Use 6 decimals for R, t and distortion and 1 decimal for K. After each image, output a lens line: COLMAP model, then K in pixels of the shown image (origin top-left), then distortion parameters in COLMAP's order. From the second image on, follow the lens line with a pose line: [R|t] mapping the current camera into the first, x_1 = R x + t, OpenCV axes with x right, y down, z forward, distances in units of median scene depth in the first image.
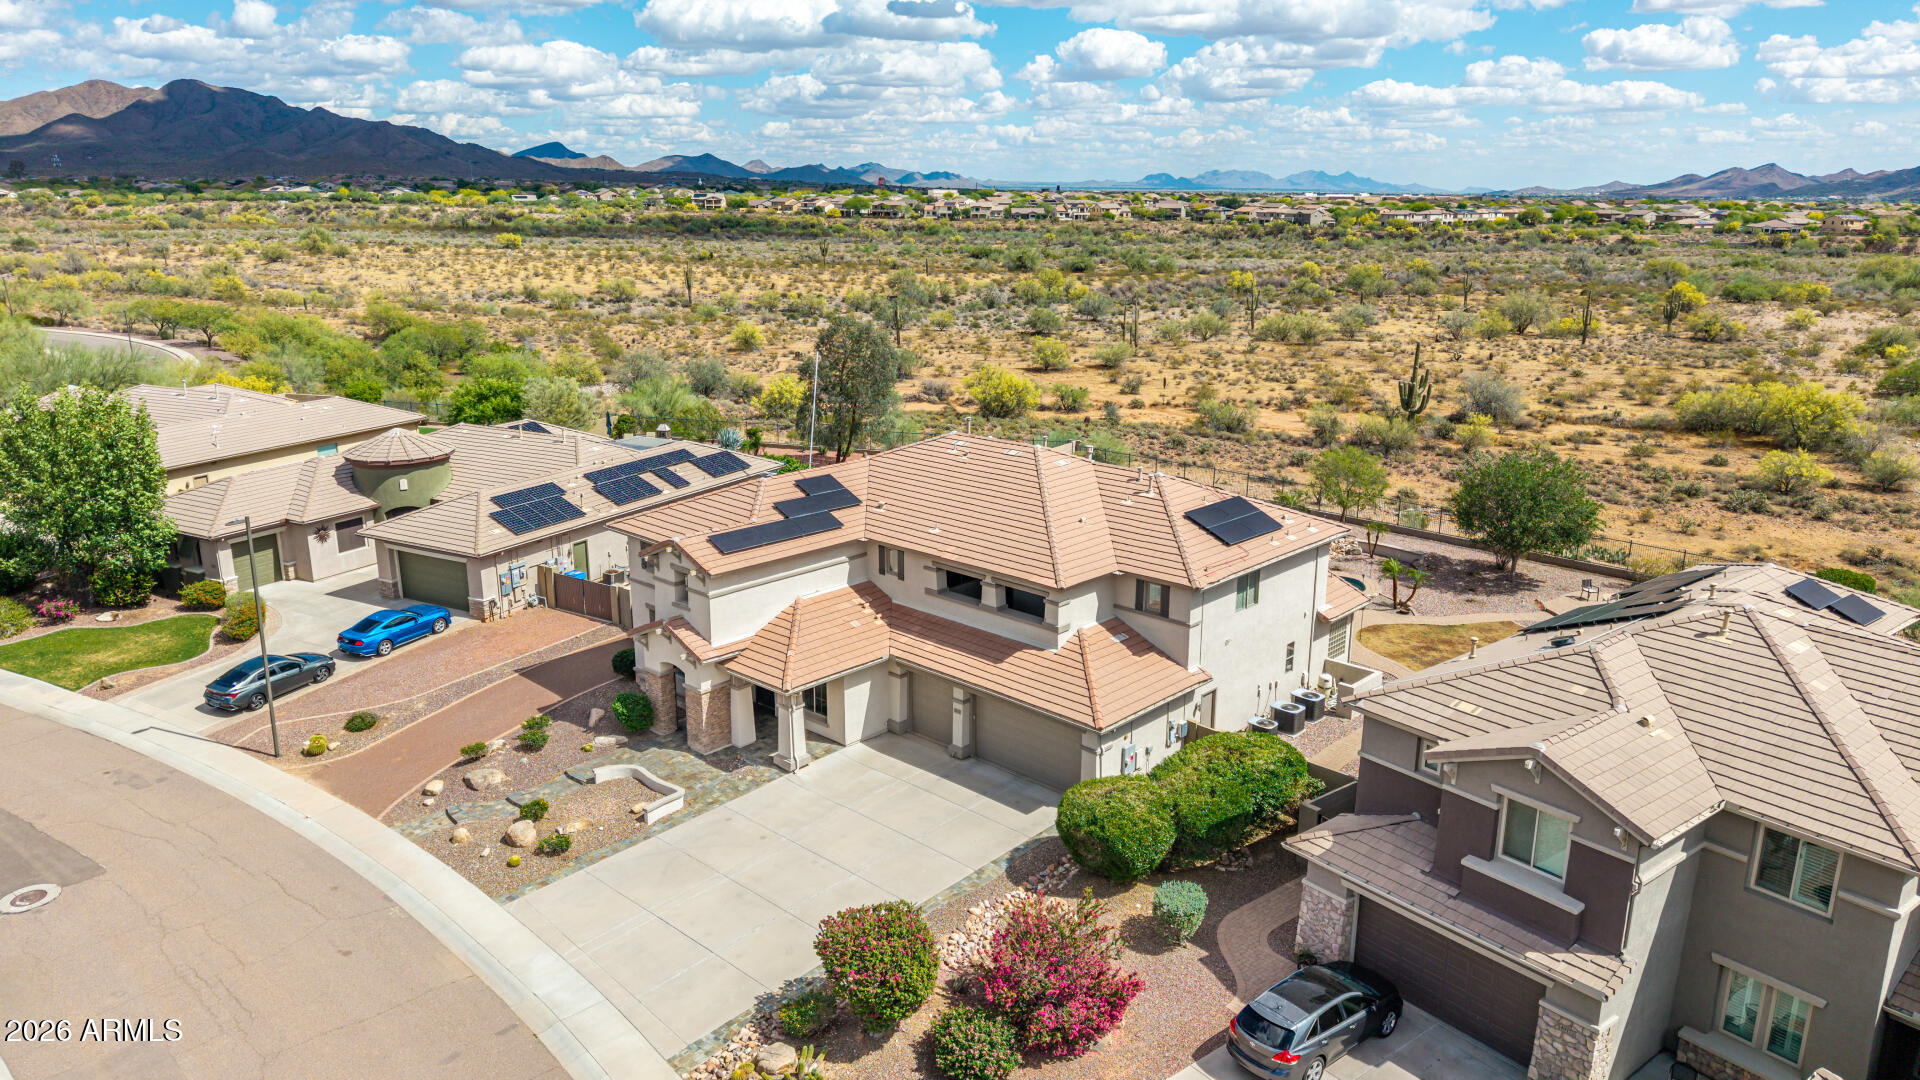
lens RADIAL K [[1285.9, 0, 960.0], [0, 1285.9, 540.0], [0, 0, 1]] dist [0.022508, -0.021541]
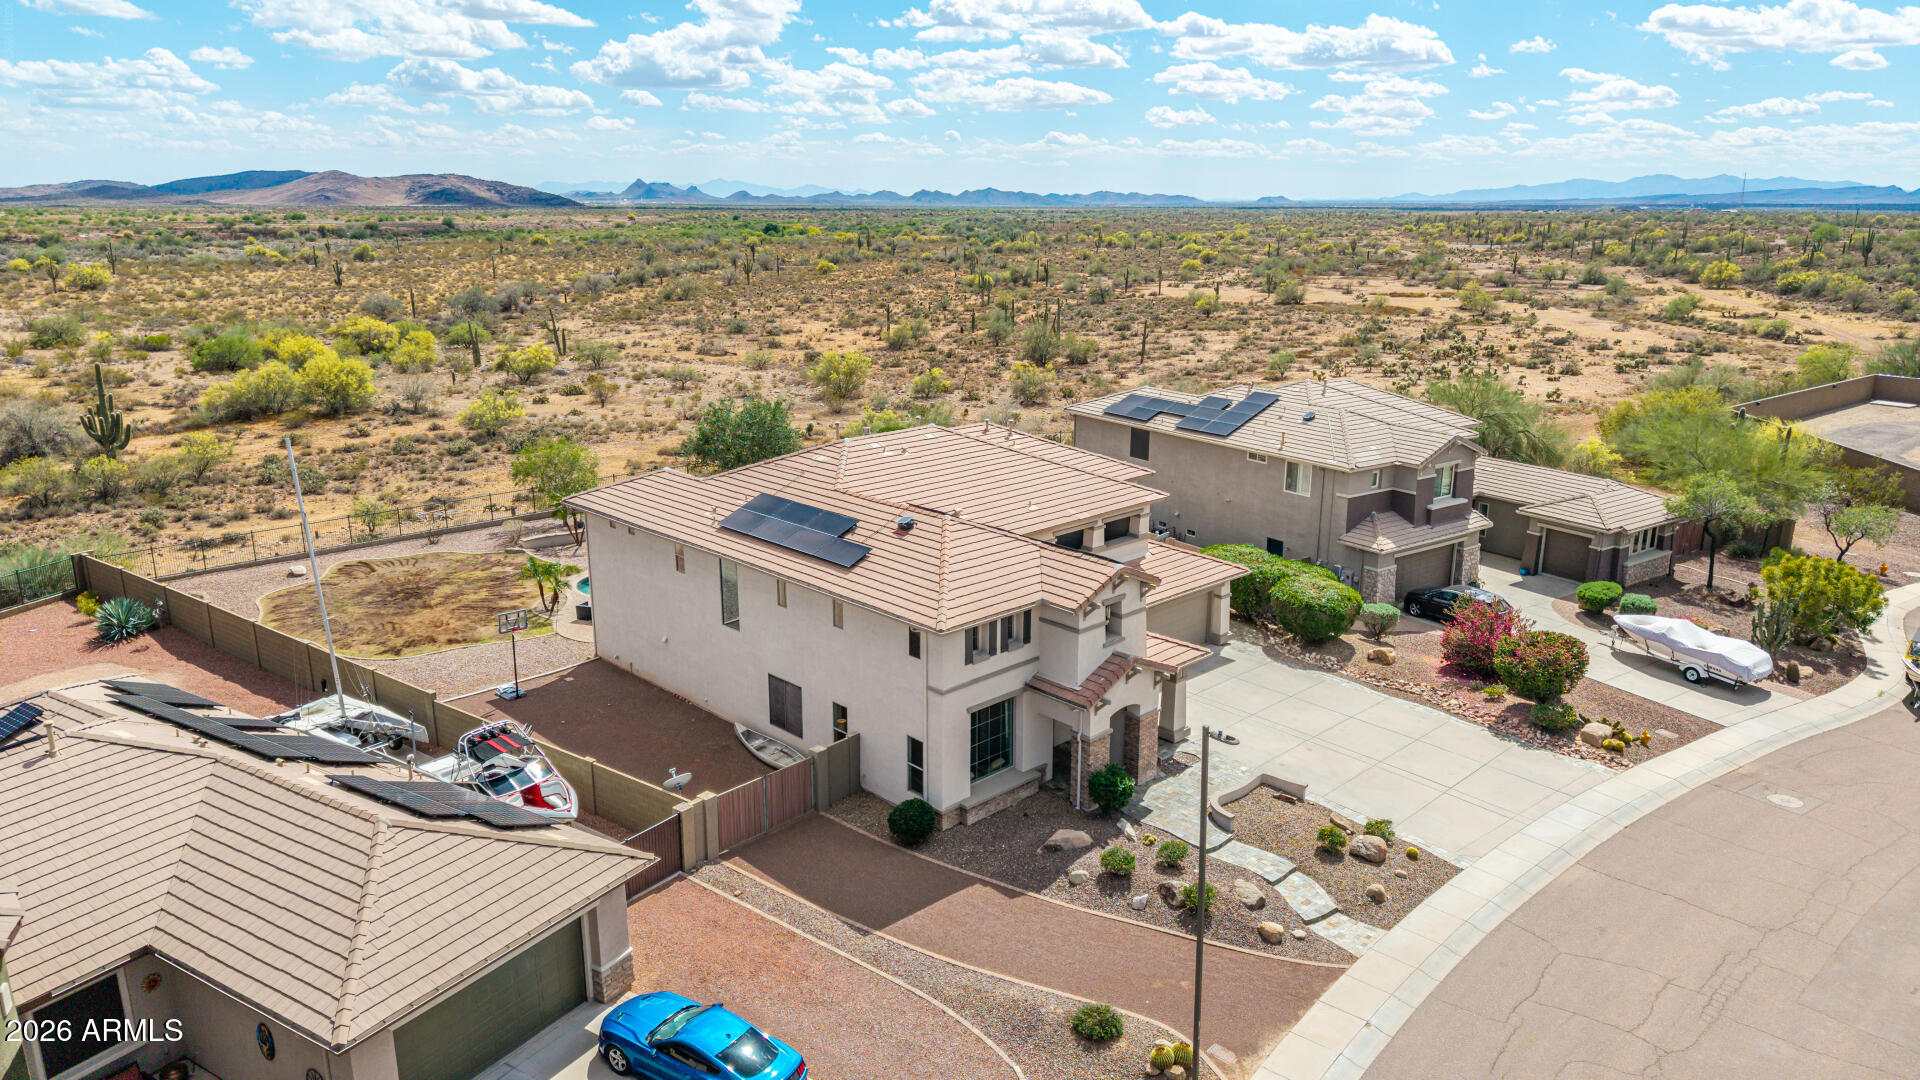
lens RADIAL K [[1285.9, 0, 960.0], [0, 1285.9, 540.0], [0, 0, 1]] dist [0.022508, -0.021541]
pose [[0.047175, -0.265481, 0.962961, -1.042695], [0.261302, 0.933745, 0.244626, -0.254824], [-0.964104, 0.240084, 0.113421, 0.973607]]
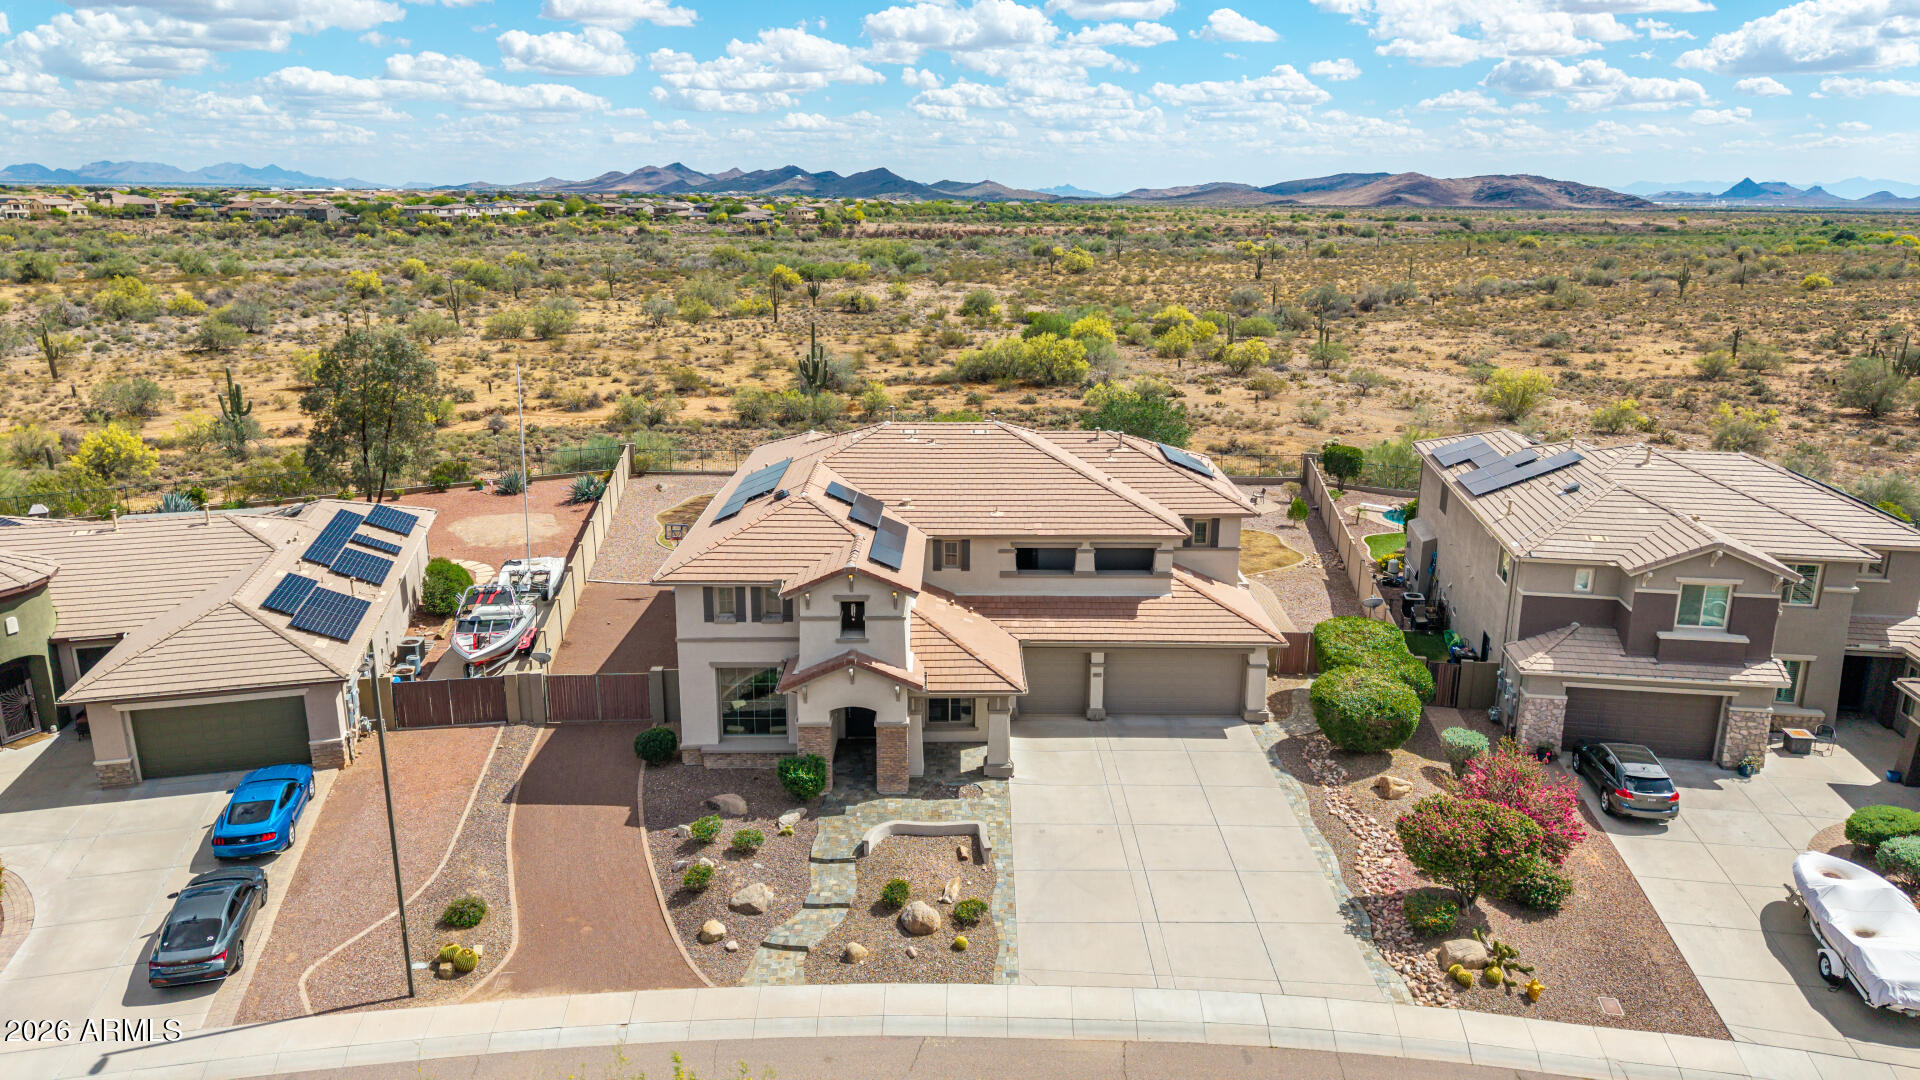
lens RADIAL K [[1285.9, 0, 960.0], [0, 1285.9, 540.0], [0, 0, 1]] dist [0.022508, -0.021541]
pose [[0.727789, -0.182095, 0.661184, -0.726981], [0.179752, 0.981049, 0.072328, -0.066535], [-0.661825, 0.066210, 0.746729, 0.282039]]
